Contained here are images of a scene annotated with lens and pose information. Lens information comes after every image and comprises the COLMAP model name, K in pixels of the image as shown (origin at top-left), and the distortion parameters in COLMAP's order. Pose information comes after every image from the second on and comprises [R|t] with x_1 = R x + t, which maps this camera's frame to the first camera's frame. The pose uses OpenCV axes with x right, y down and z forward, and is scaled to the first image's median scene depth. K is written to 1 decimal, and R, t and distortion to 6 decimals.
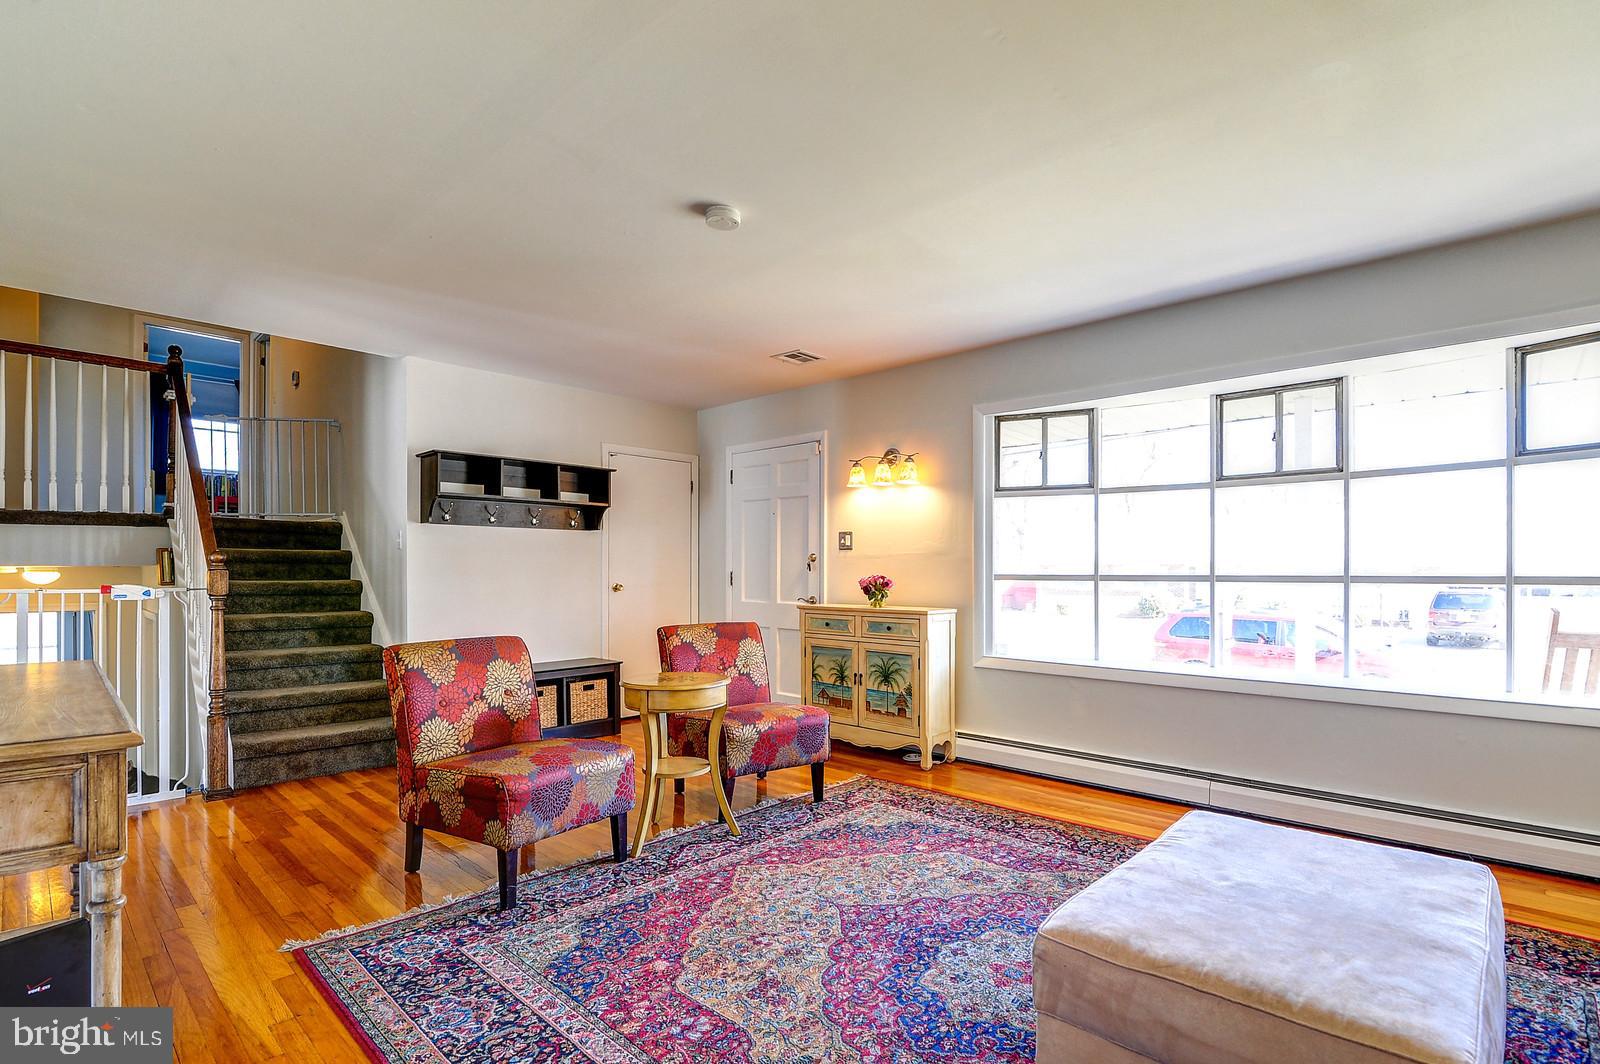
lens RADIAL K [[759.5, 0, 824.9], [0, 759.5, 566.4], [0, 0, 1]] dist [-0.020167, 0.001145]
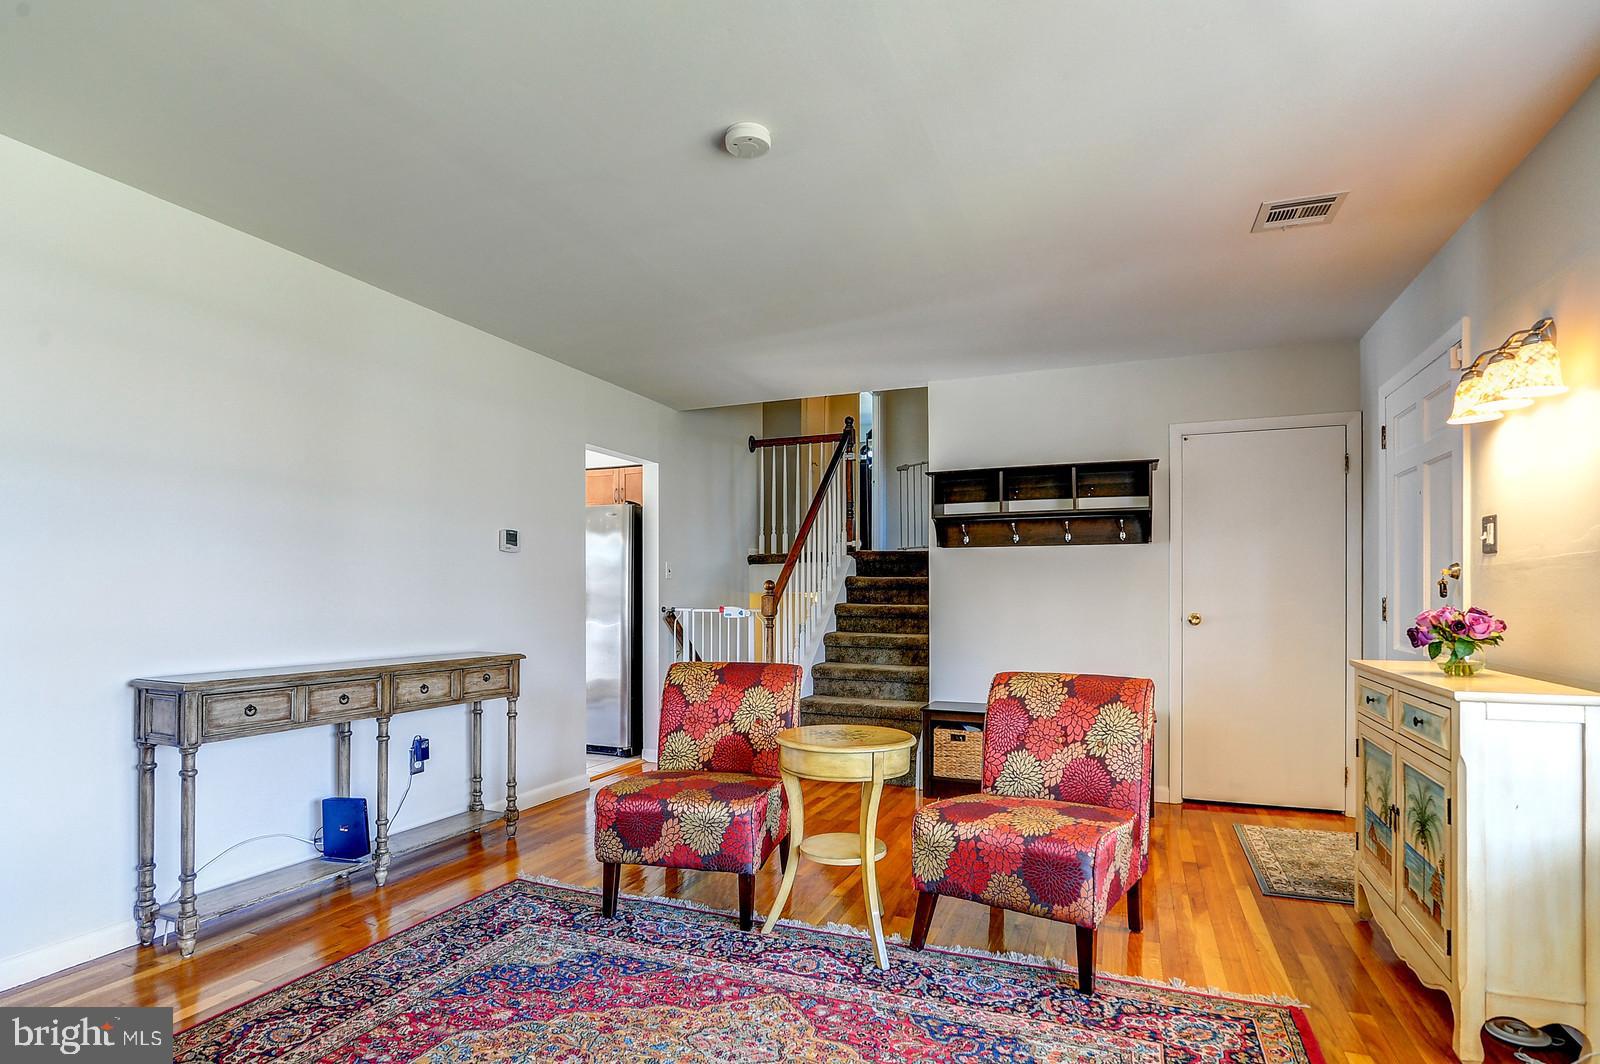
lens RADIAL K [[817.7, 0, 800.0], [0, 817.7, 590.2], [0, 0, 1]] dist [-0.015702, 0.000007]
pose [[0.347896, -0.005861, -0.937515, 0.512229], [0.006459, 0.999972, -0.003855, 0.001243], [0.937511, -0.004714, 0.347924, 0.587285]]
